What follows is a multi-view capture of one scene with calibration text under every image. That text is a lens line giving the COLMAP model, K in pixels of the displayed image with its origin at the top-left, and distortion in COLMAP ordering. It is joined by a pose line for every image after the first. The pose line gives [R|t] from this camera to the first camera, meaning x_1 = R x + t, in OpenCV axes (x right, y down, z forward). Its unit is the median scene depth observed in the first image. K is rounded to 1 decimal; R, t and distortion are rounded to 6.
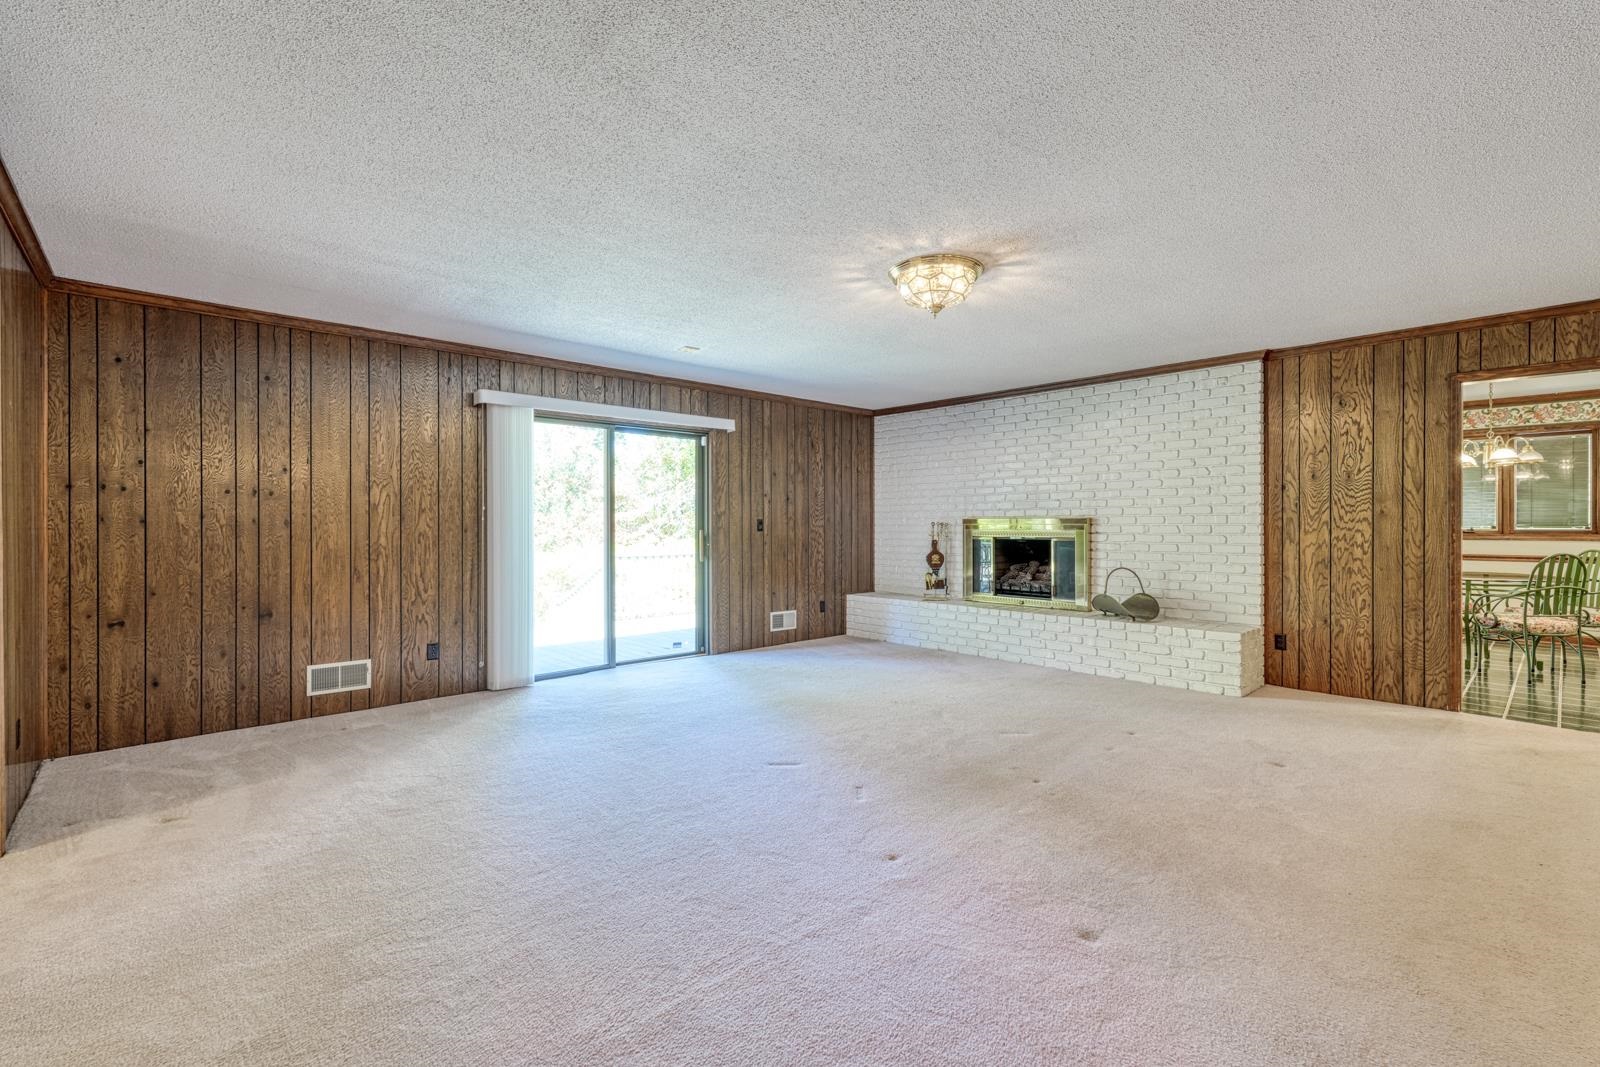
lens RADIAL K [[696.9, 0, 797.4], [0, 696.9, 522.8], [0, 0, 1]] dist [0.015521, -0.000278]
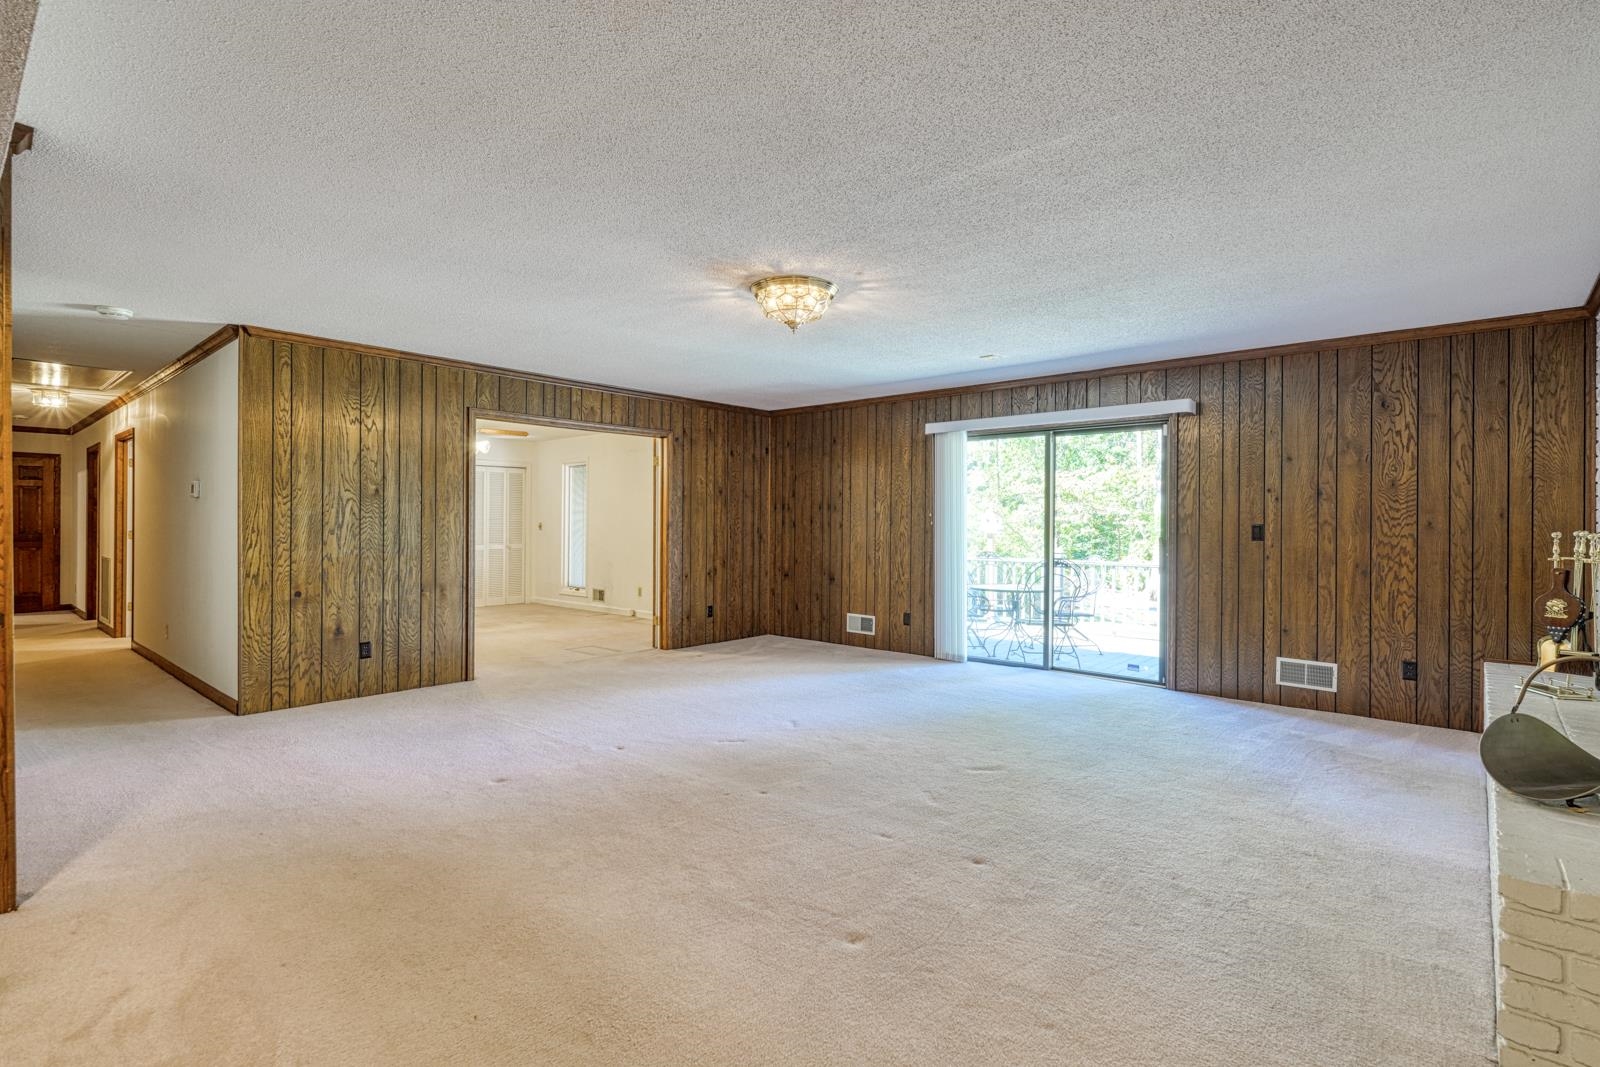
lens RADIAL K [[761.4, 0, 795.0], [0, 761.4, 527.2], [0, 0, 1]] dist [0.001151, -0.000258]
pose [[0.114724, 0.000396, -0.993397, 0.716268], [-0.011189, 0.999937, -0.000894, 0.004490], [0.993334, 0.011218, 0.114721, 0.458990]]
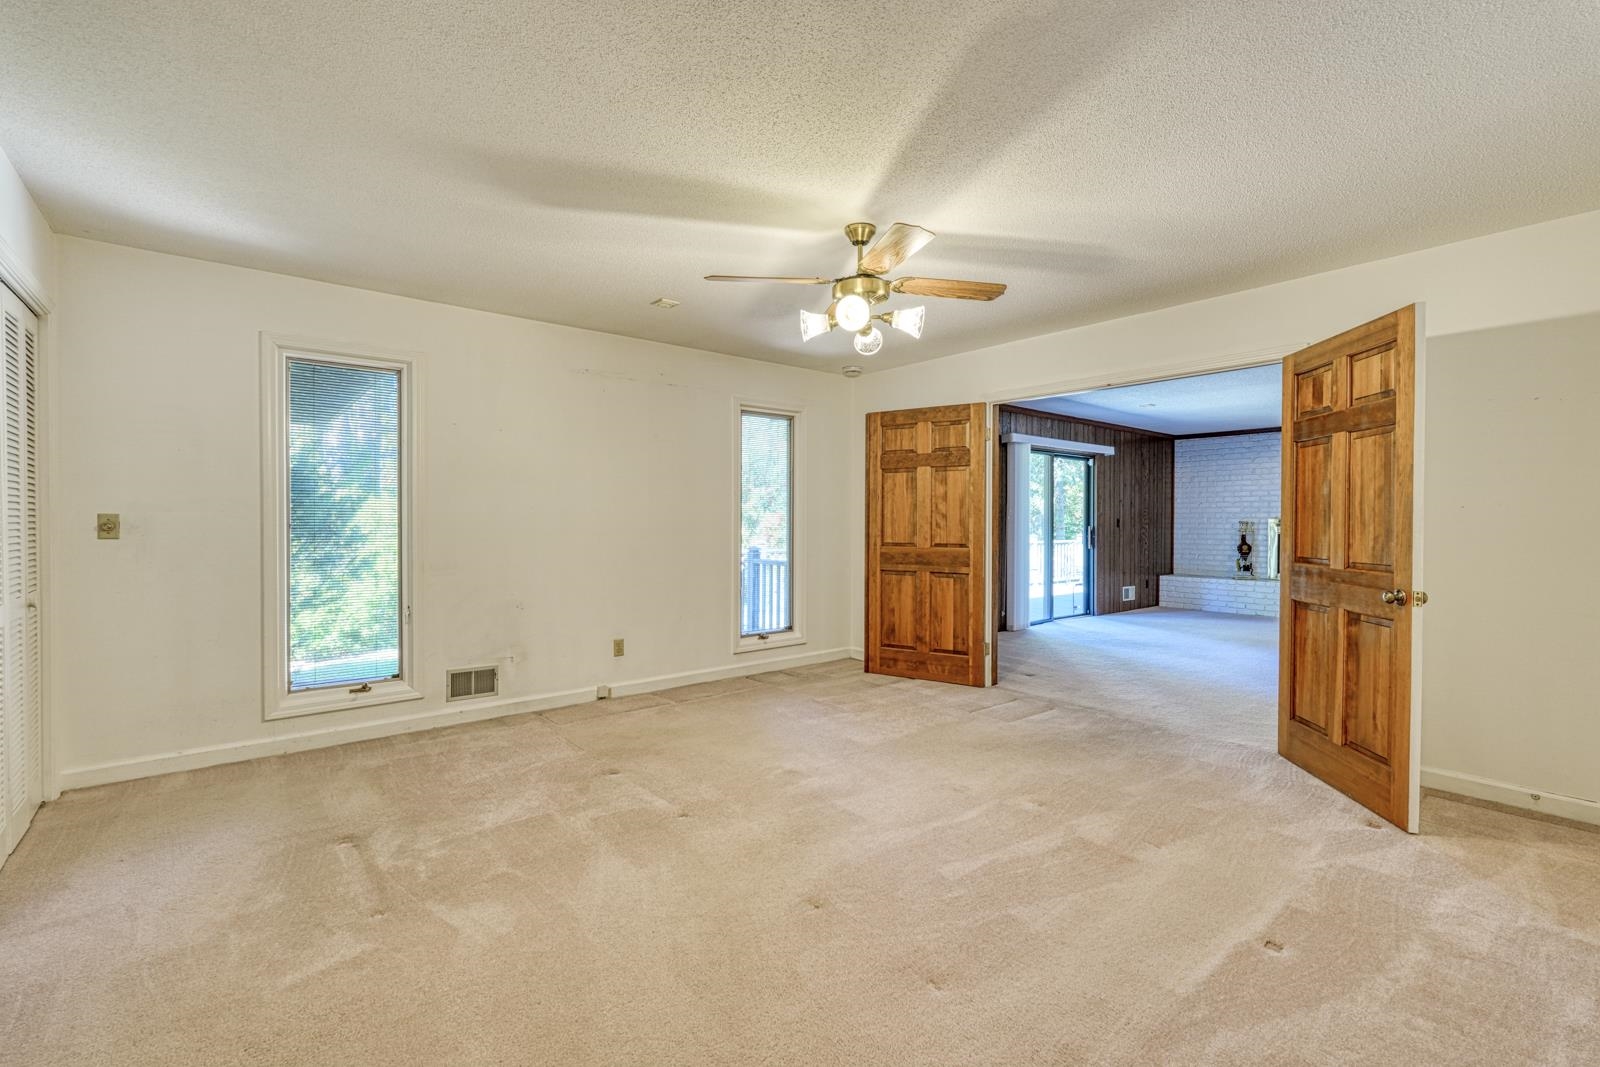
lens RADIAL K [[696.9, 0, 789.9], [0, 696.9, 529.9], [0, 0, 1]] dist [0.015521, -0.000278]
pose [[0.998630, 0.002744, -0.052251, -0.660892], [-0.002166, 0.999936, 0.011108, 0.003483], [0.052279, -0.010979, 0.998572, -0.424053]]
